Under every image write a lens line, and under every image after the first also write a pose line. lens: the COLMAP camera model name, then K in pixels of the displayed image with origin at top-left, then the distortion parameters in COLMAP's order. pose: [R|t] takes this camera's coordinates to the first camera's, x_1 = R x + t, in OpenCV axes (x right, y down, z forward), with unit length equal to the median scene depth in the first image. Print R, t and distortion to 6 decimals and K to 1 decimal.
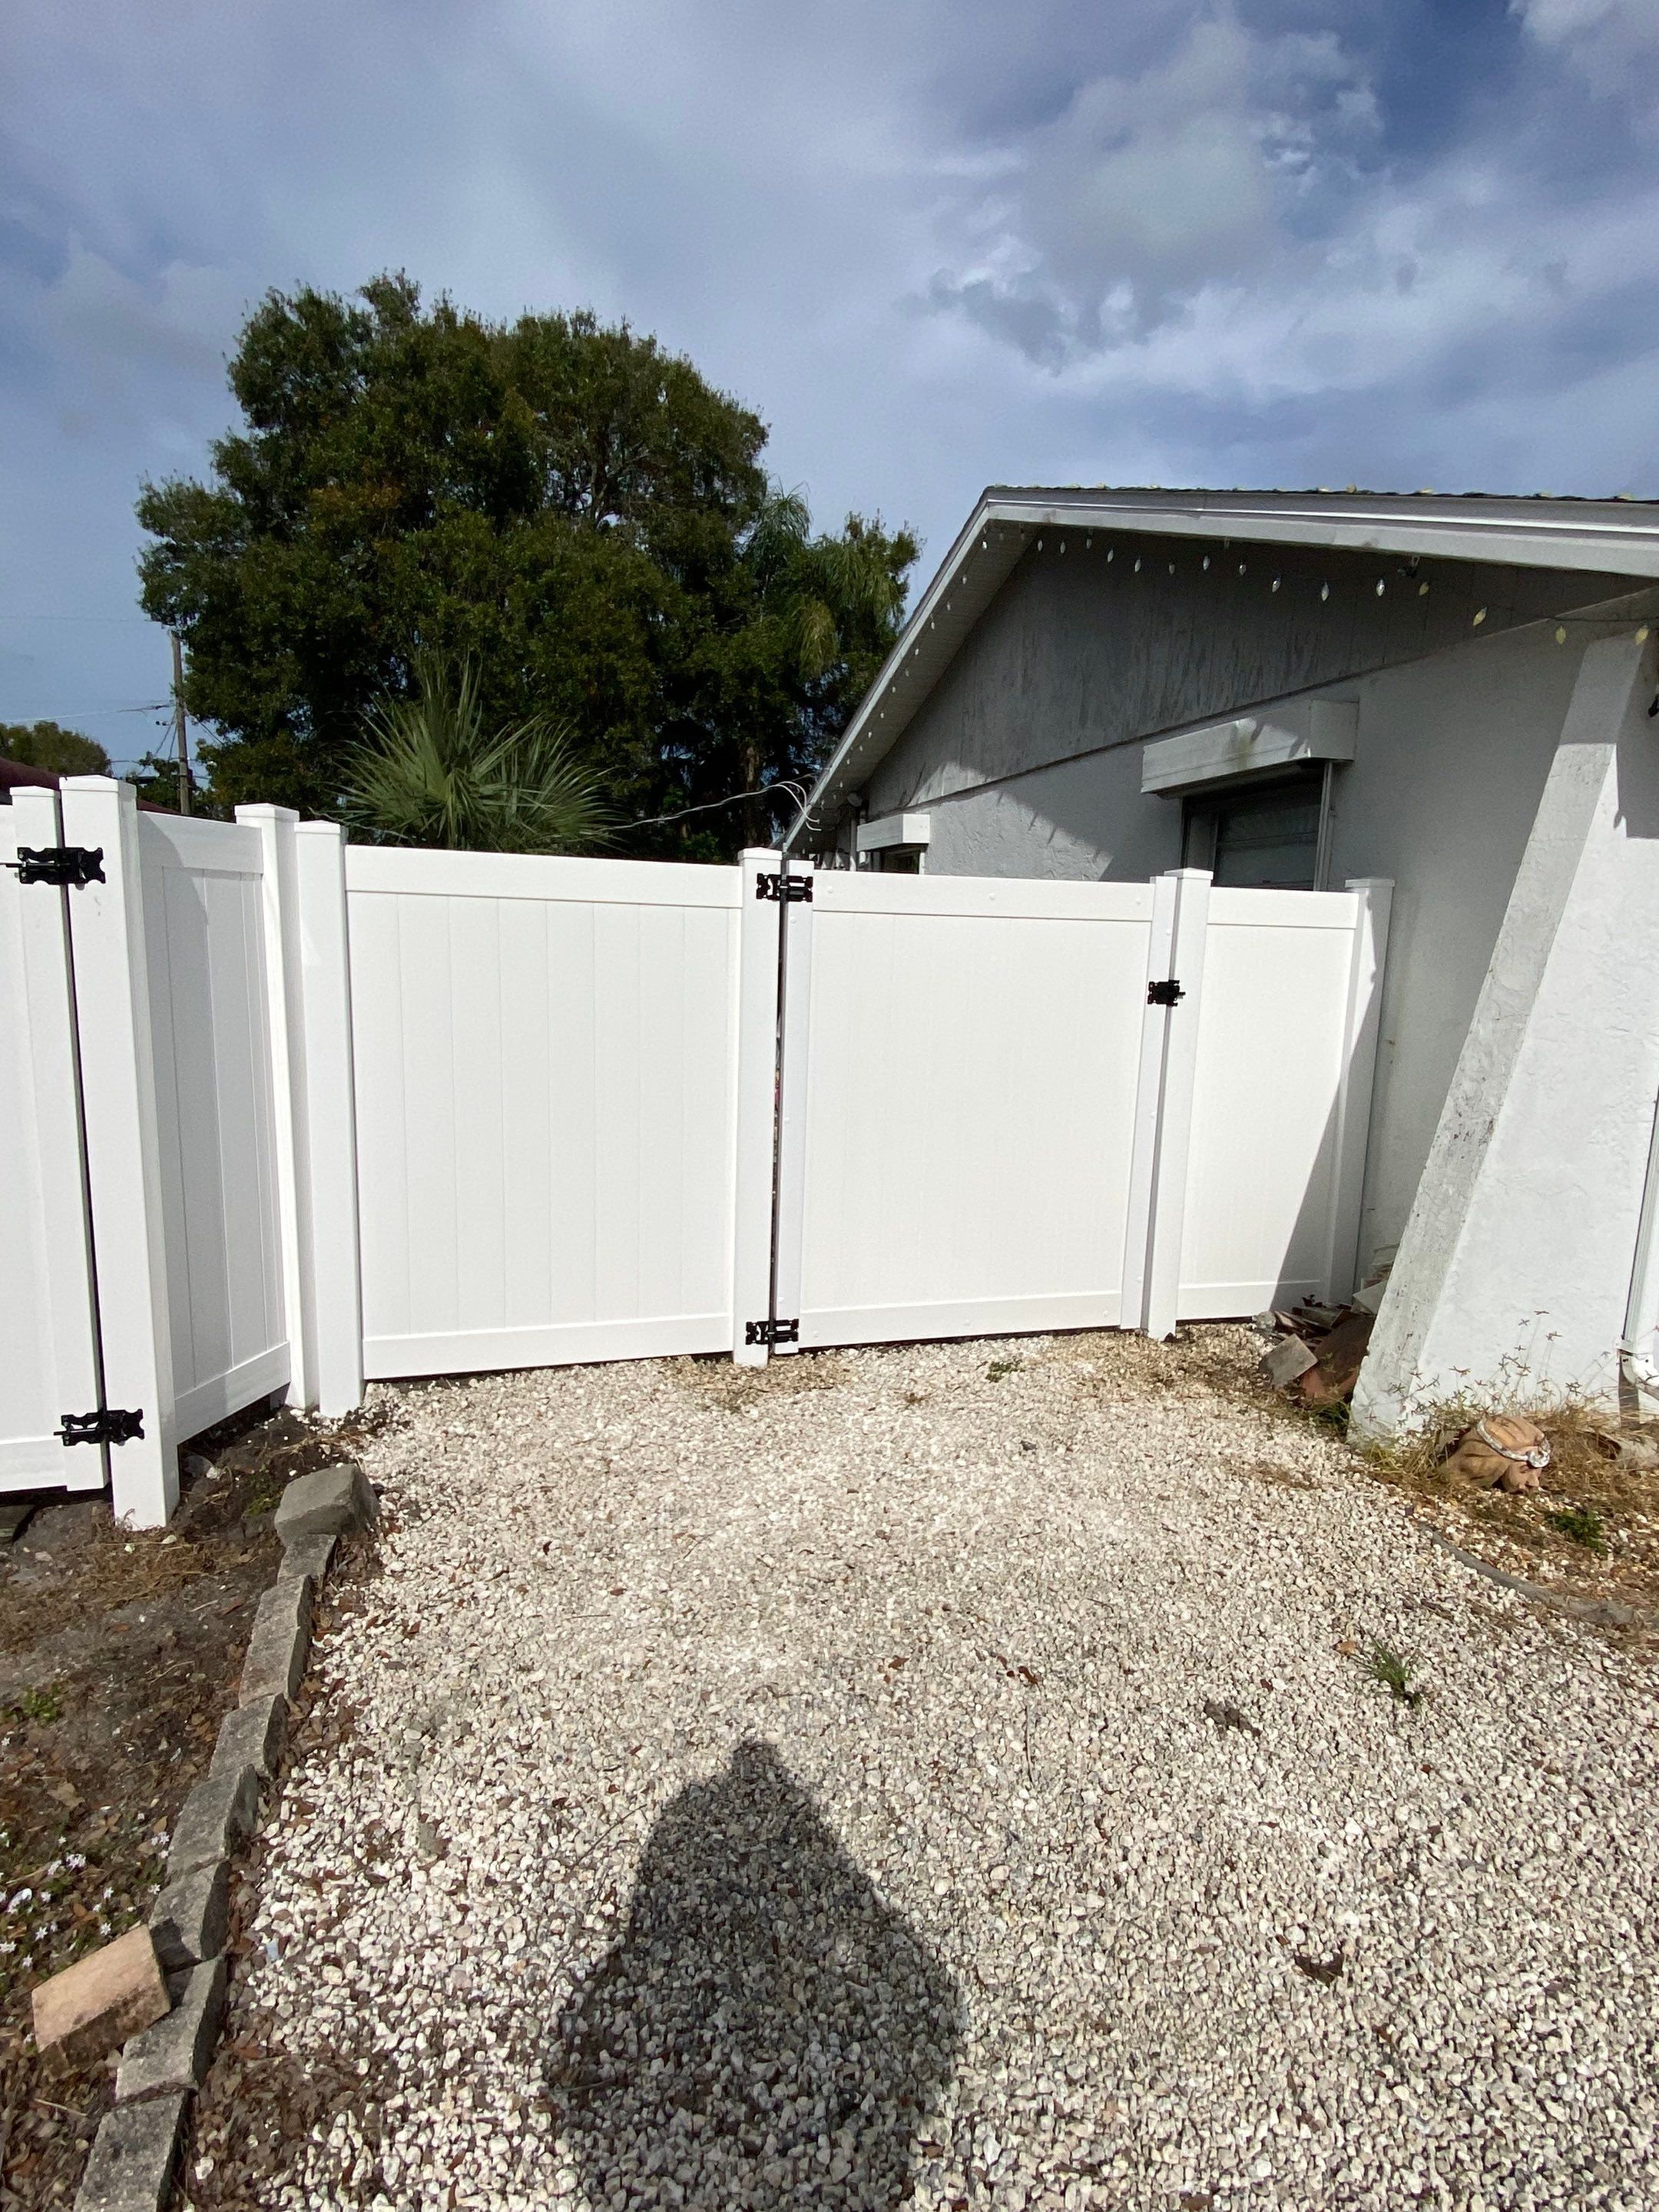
lens RADIAL K [[1129.4, 0, 829.5], [0, 1129.4, 1106.0], [0, 0, 1]] dist [0.027902, -0.026463]
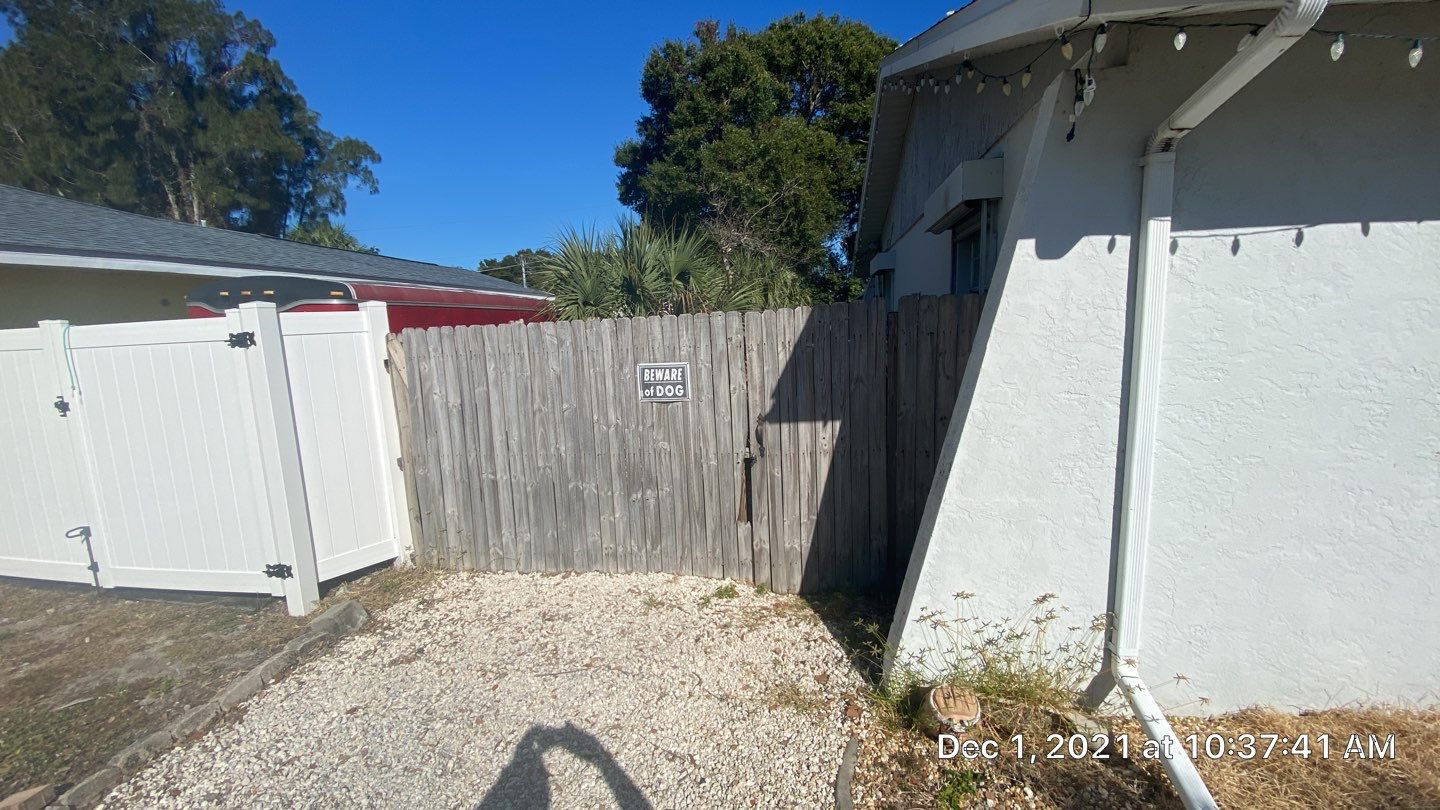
lens RADIAL K [[589.3, 0, 711.7], [0, 589.3, 425.4], [0, 0, 1]] dist [-0.001647, -0.000242]
pose [[0.899658, 0.009092, -0.436501, 0.546795], [-0.006433, 0.999951, 0.007570, -0.030799], [0.436548, -0.004003, 0.899672, 0.213033]]
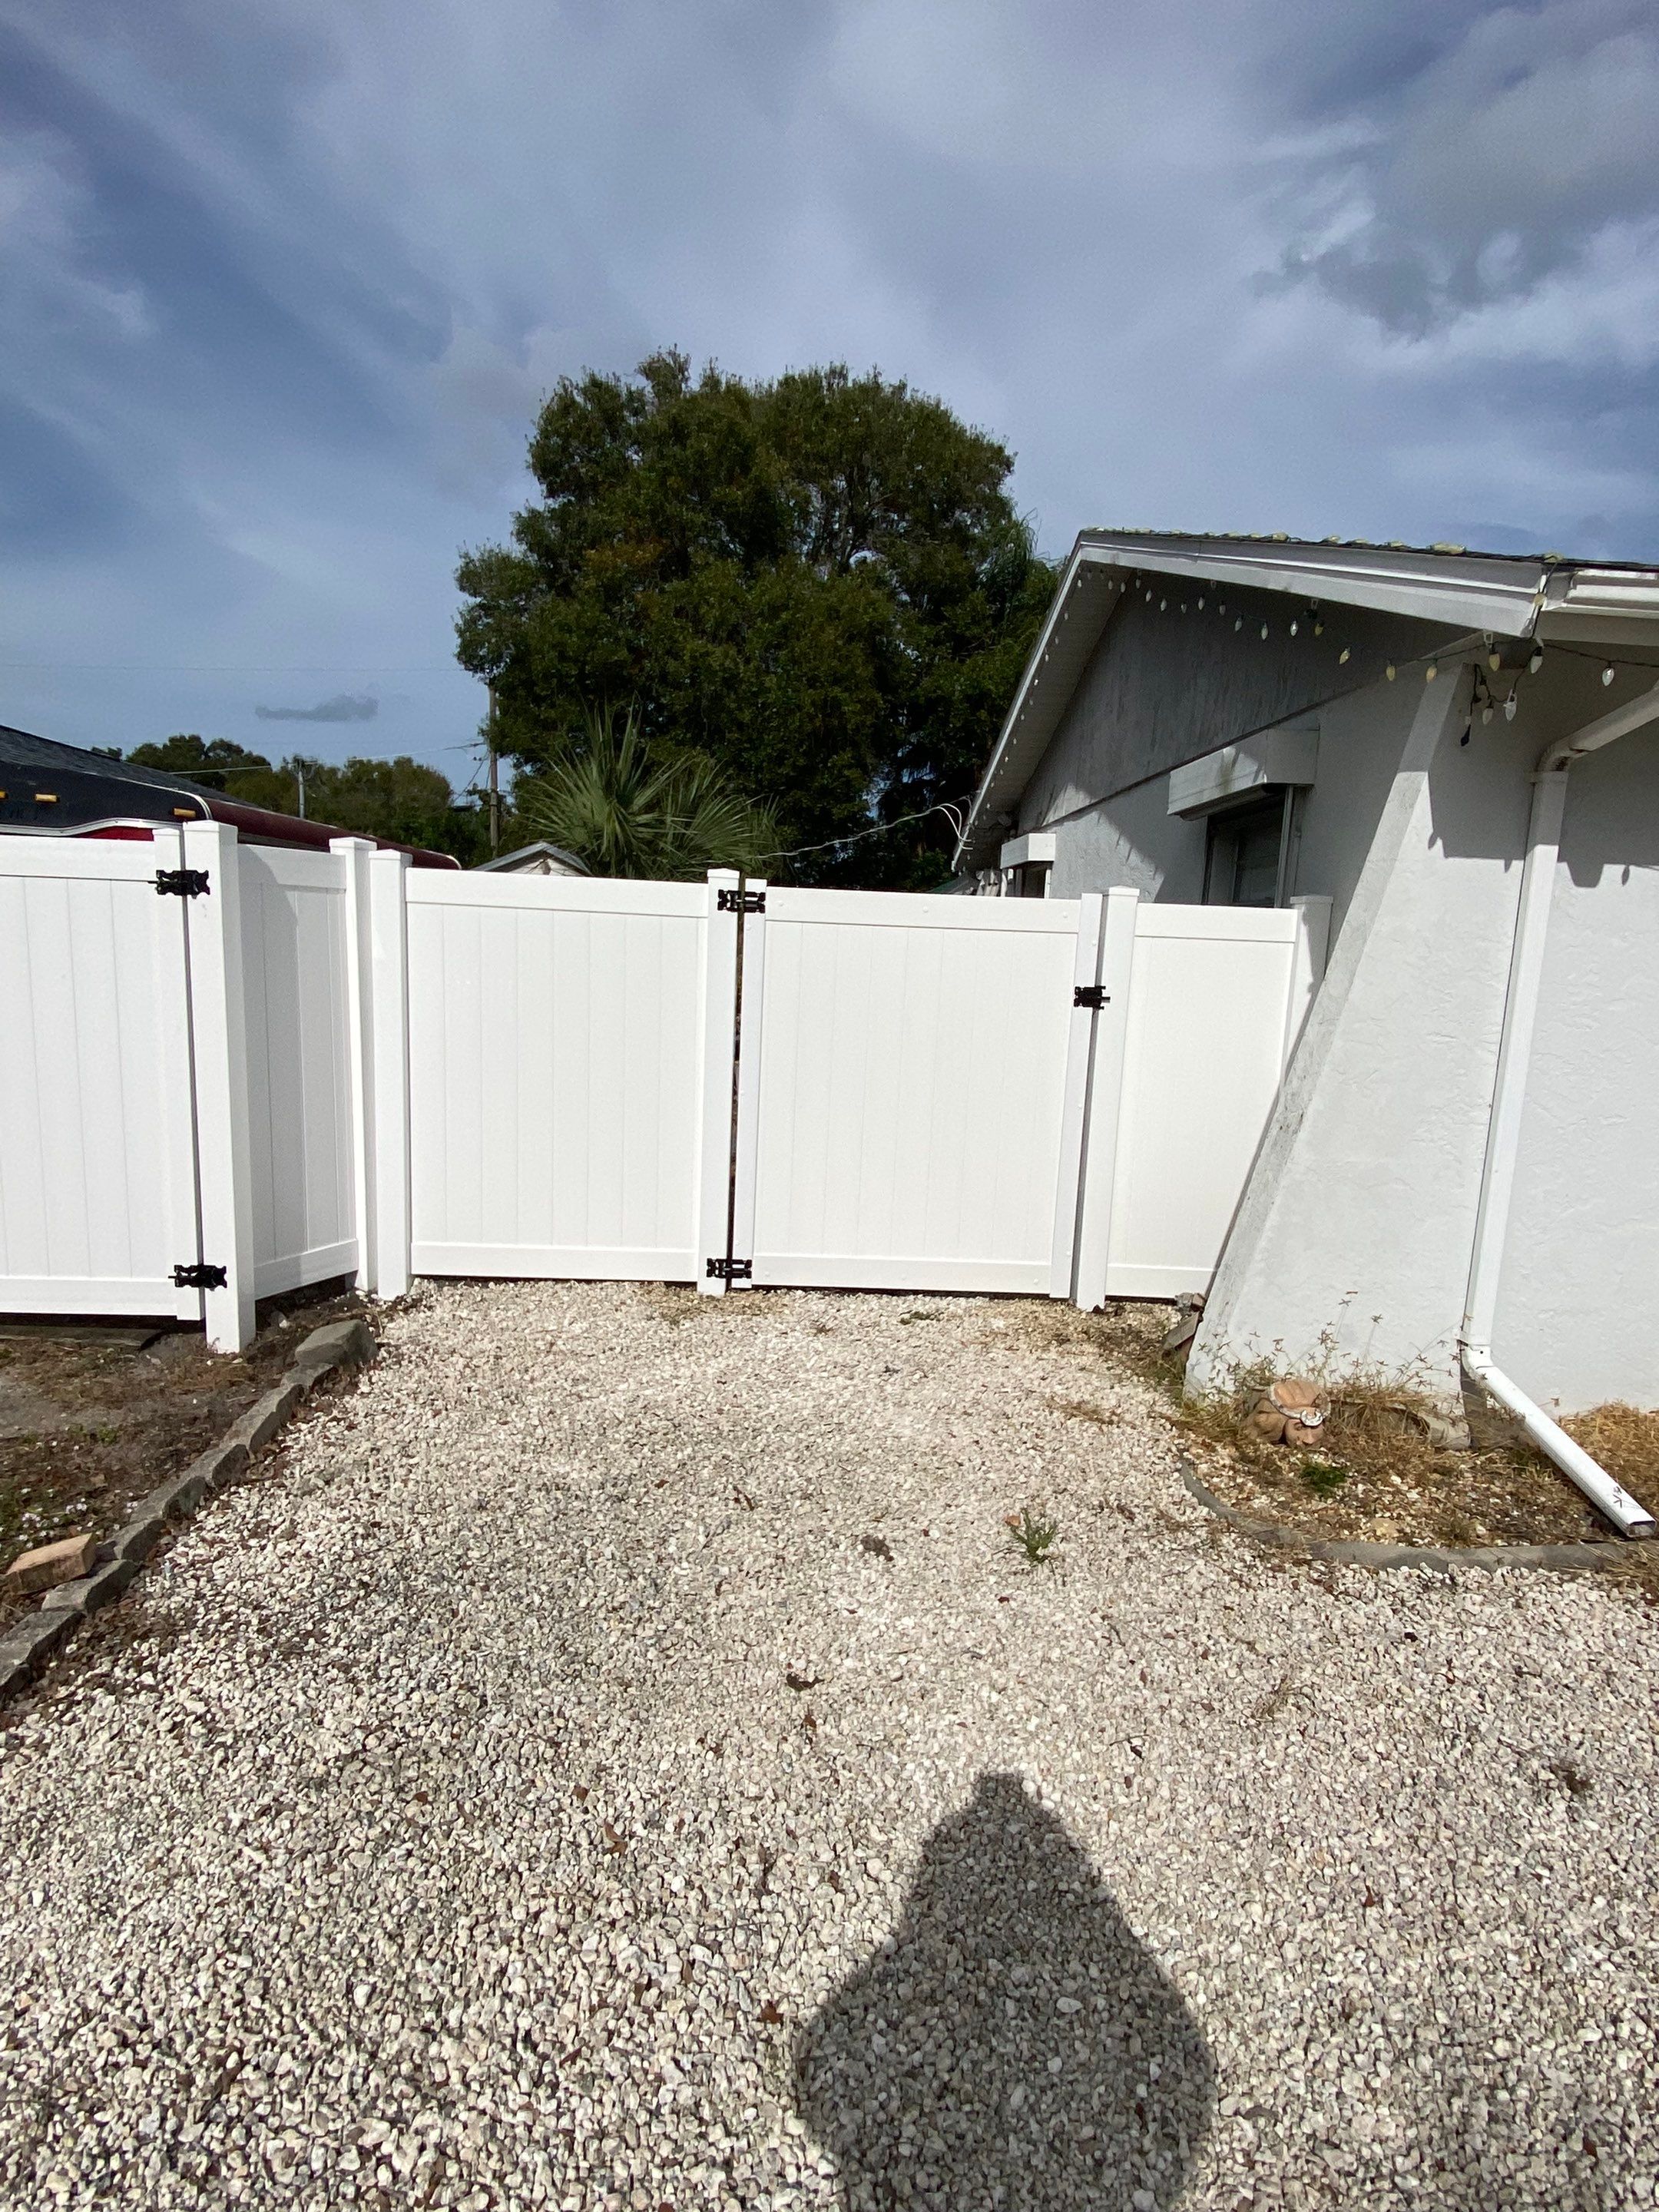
lens RADIAL K [[1119.6, 0, 829.5], [0, 1119.6, 1106.0], [0, 0, 1]] dist [0.036238, -0.028325]
pose [[0.971962, 0.046321, -0.230531, 0.334290], [-0.049177, 0.998768, -0.006657, 0.030459], [0.229939, 0.017807, 0.973042, -0.149453]]
